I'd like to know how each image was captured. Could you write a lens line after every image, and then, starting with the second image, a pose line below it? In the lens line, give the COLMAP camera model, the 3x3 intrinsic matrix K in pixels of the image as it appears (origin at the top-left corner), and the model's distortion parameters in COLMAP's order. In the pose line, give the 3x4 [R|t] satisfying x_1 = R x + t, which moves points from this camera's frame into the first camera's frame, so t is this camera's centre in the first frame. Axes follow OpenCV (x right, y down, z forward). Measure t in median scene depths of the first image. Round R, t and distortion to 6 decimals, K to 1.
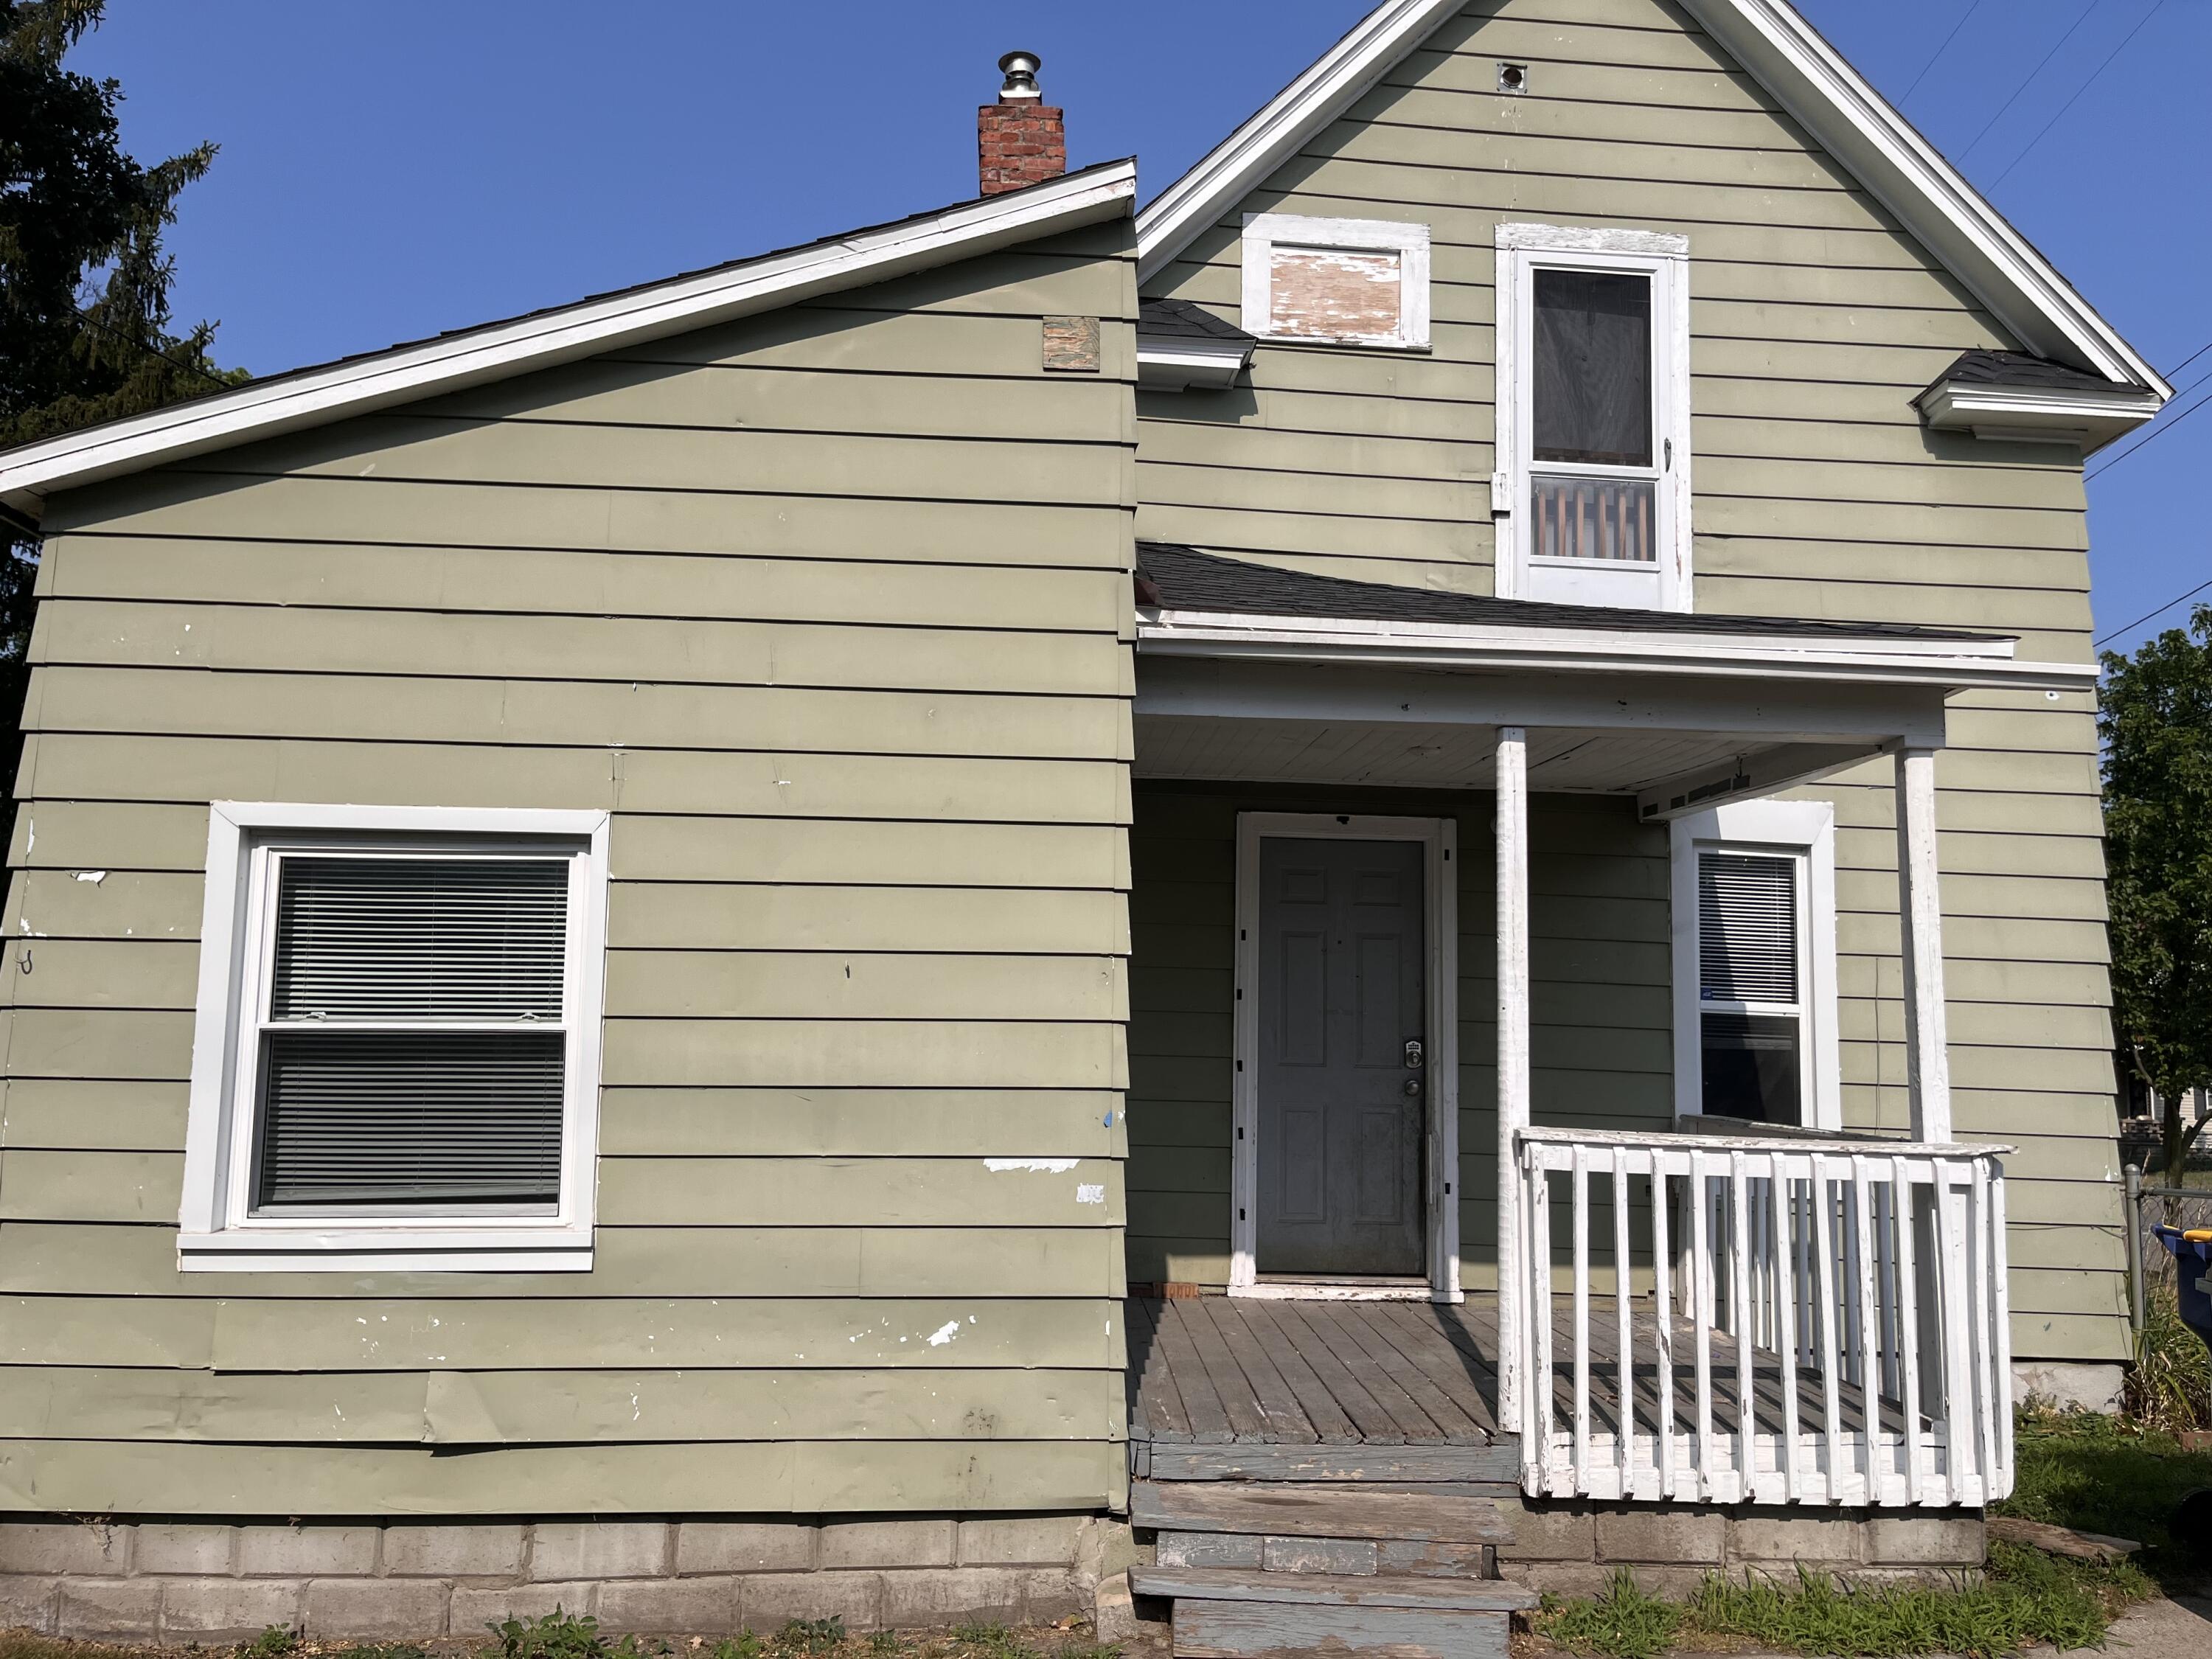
lens RADIAL K [[1679.5, 0, 1126.7], [0, 1679.5, 833.6], [0, 0, 1]] dist [0.058469, -0.074261]
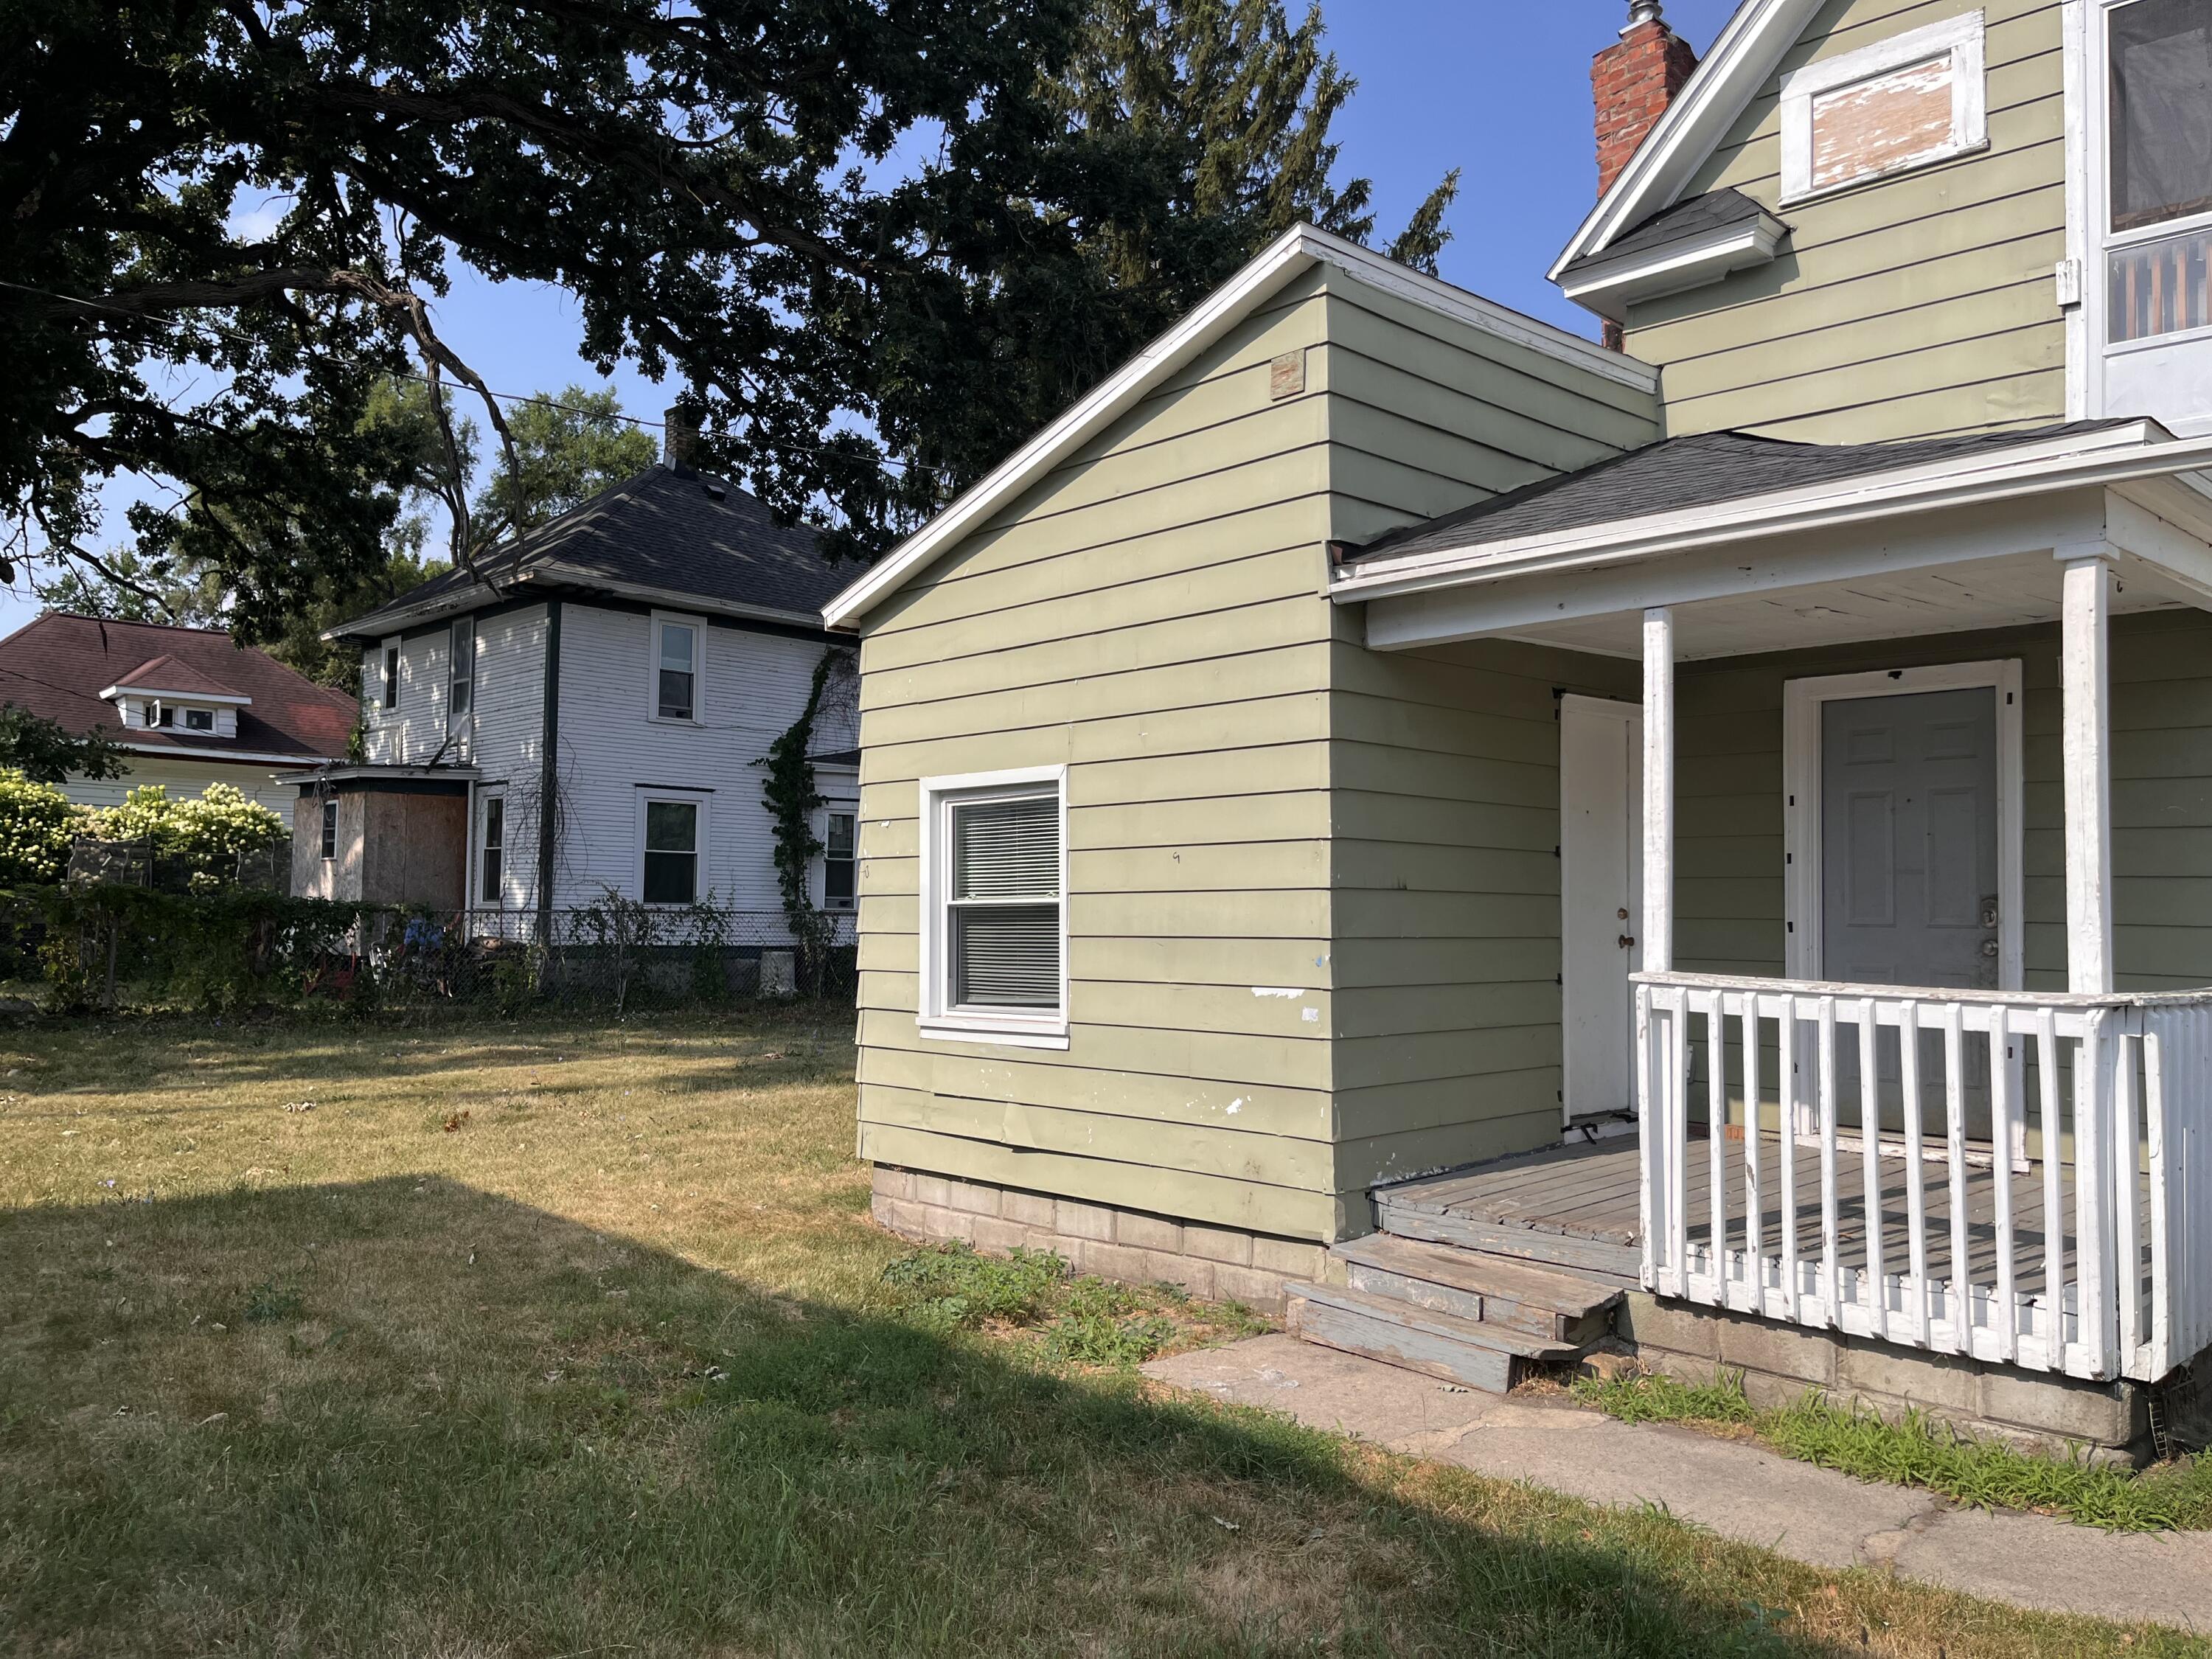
lens RADIAL K [[1679.5, 0, 1083.3], [0, 1679.5, 828.1], [0, 0, 1]] dist [0.058469, -0.074261]
pose [[0.631525, -0.055587, -0.773360, 0.880249], [0.104745, 0.994400, 0.014059, 0.025466], [0.768248, -0.089884, 0.633811, 0.015058]]
